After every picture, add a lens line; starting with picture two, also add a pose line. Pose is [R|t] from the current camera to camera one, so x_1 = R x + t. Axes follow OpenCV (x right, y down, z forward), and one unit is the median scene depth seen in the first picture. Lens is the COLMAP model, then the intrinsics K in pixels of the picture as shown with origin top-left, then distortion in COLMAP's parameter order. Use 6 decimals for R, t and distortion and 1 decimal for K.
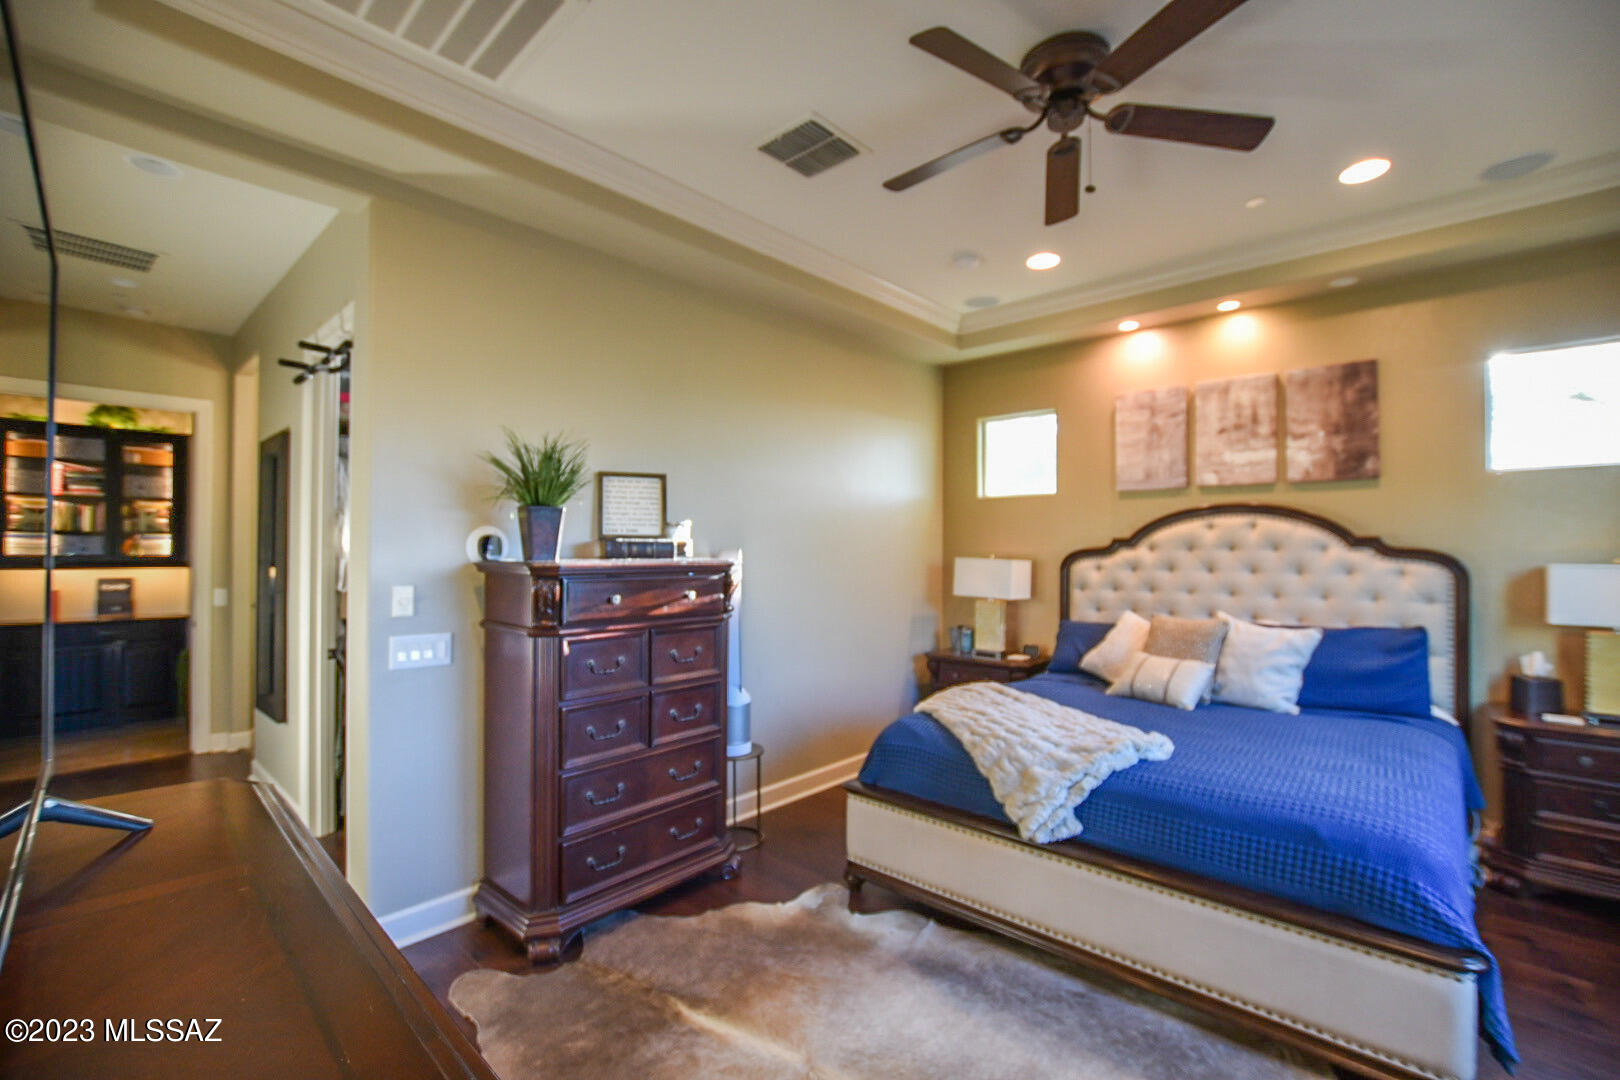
lens RADIAL K [[716.1, 0, 815.8], [0, 716.1, 542.3], [0, 0, 1]] dist [-0.014827, -0.000584]
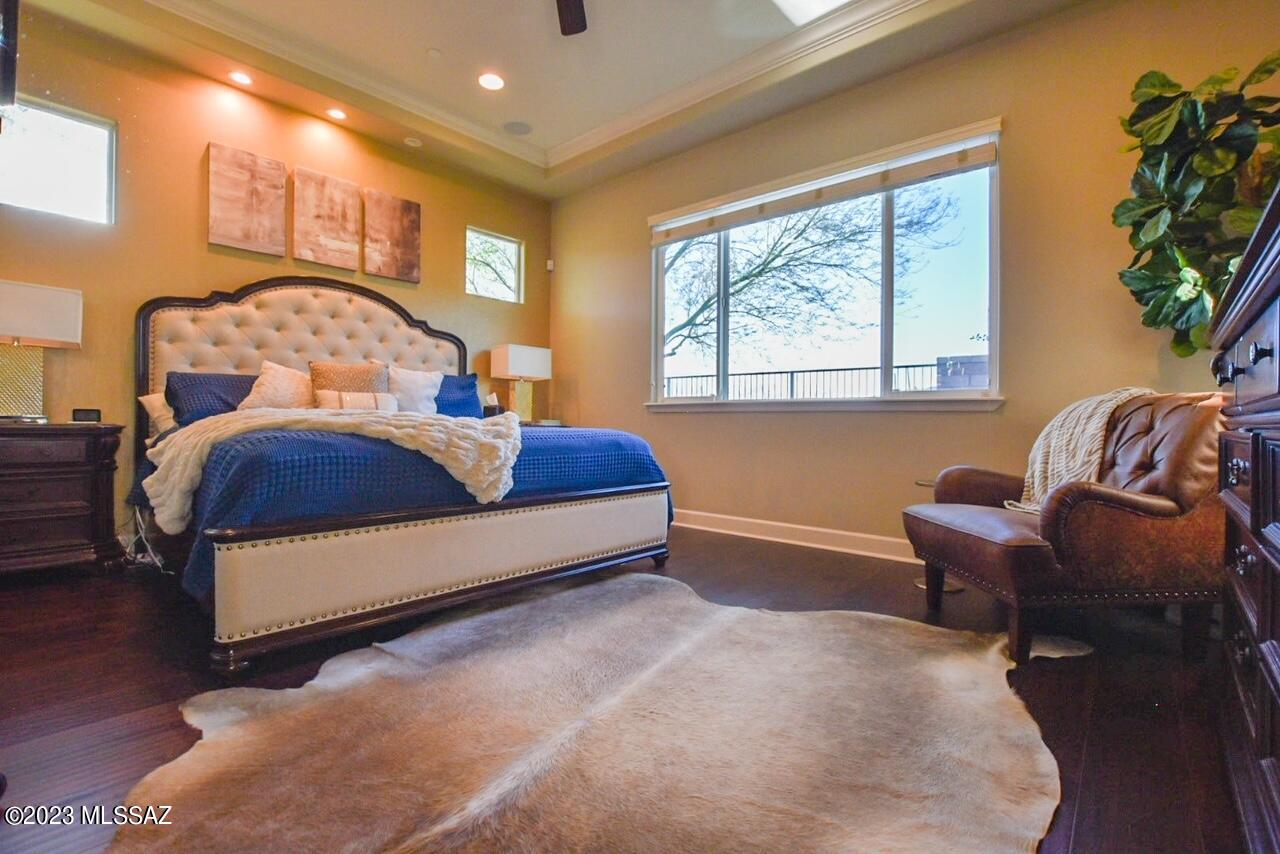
lens RADIAL K [[565.8, 0, 645.7], [0, 565.8, 427.7], [0, 0, 1]] dist [-0.014827, -0.000584]
pose [[-0.009444, -0.009722, 0.999908, -0.376858], [-0.018799, 0.999778, 0.009543, 0.178704], [-0.999779, -0.018707, -0.009624, 0.479972]]
